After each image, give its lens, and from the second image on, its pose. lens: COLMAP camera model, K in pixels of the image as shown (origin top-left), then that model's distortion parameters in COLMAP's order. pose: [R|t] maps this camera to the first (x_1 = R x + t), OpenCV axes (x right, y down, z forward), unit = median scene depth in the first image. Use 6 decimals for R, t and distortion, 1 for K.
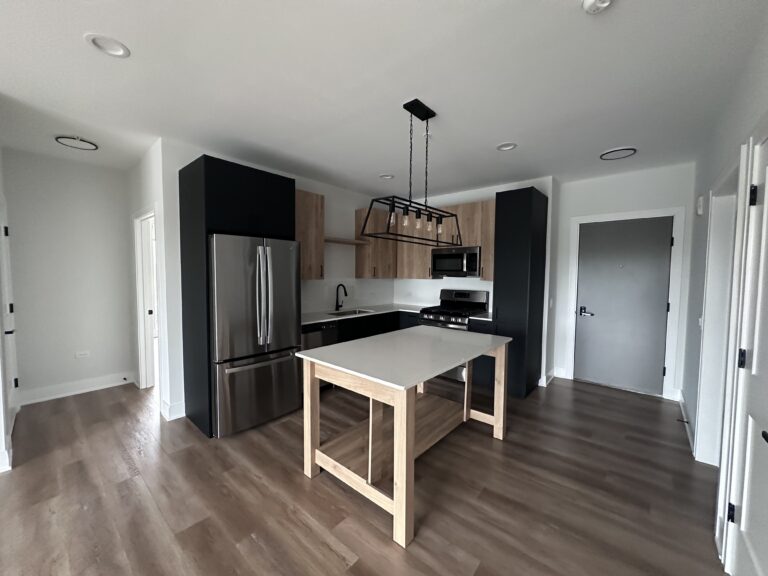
lens RADIAL K [[304.6, 0, 384.0], [0, 304.6, 288.0], [0, 0, 1]] dist [-0.002104, 0.000022]
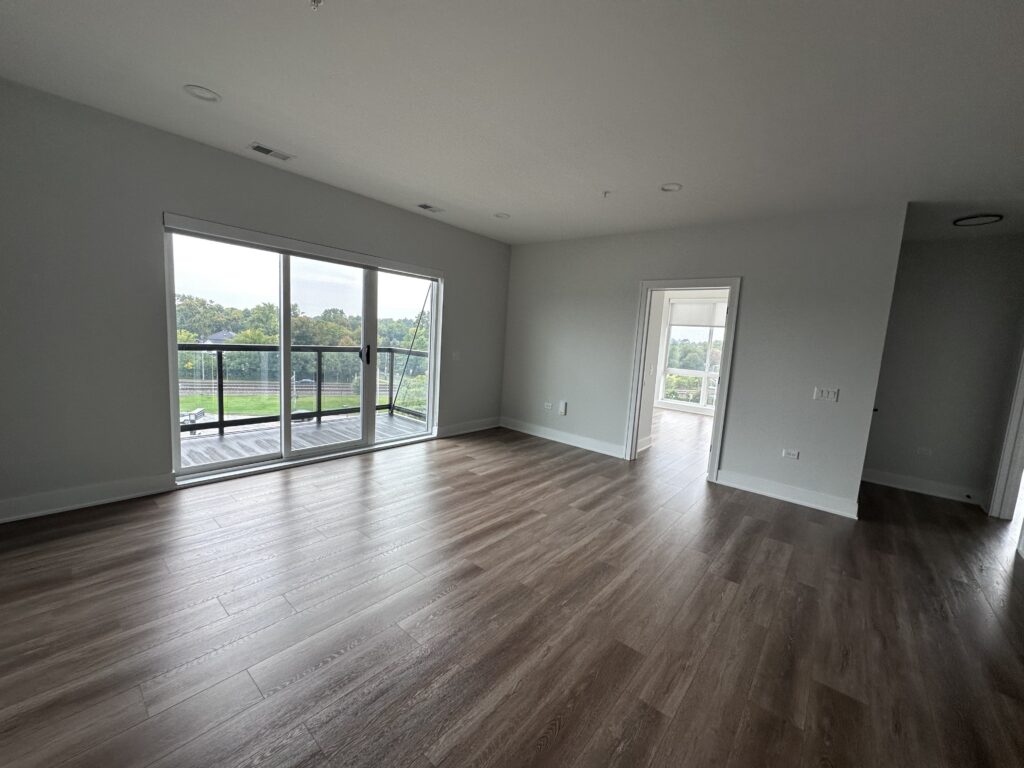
lens RADIAL K [[406.1, 0, 512.0], [0, 406.1, 384.0], [0, 0, 1]] dist [-0.002104, 0.000022]
pose [[0.010311, 0.108399, -0.994054, 0.175396], [-0.113572, 0.987801, 0.106540, 0.028612], [0.993476, 0.111798, 0.022496, -0.267655]]
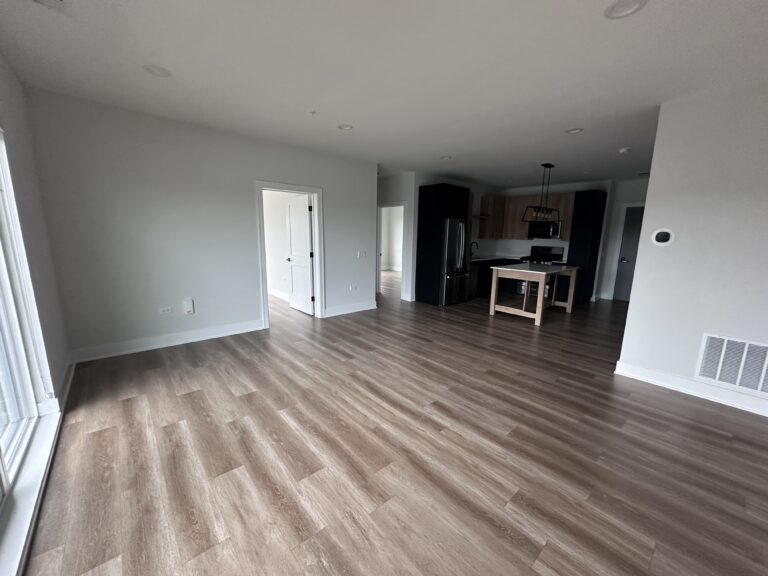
lens RADIAL K [[304.6, 0, 384.0], [0, 304.6, 288.0], [0, 0, 1]] dist [-0.002104, 0.000022]
pose [[0.989648, 0.034780, -0.139236, -0.451434], [-0.017290, 0.992018, 0.124903, 0.046149], [0.142469, -0.121203, 0.982350, -0.931075]]
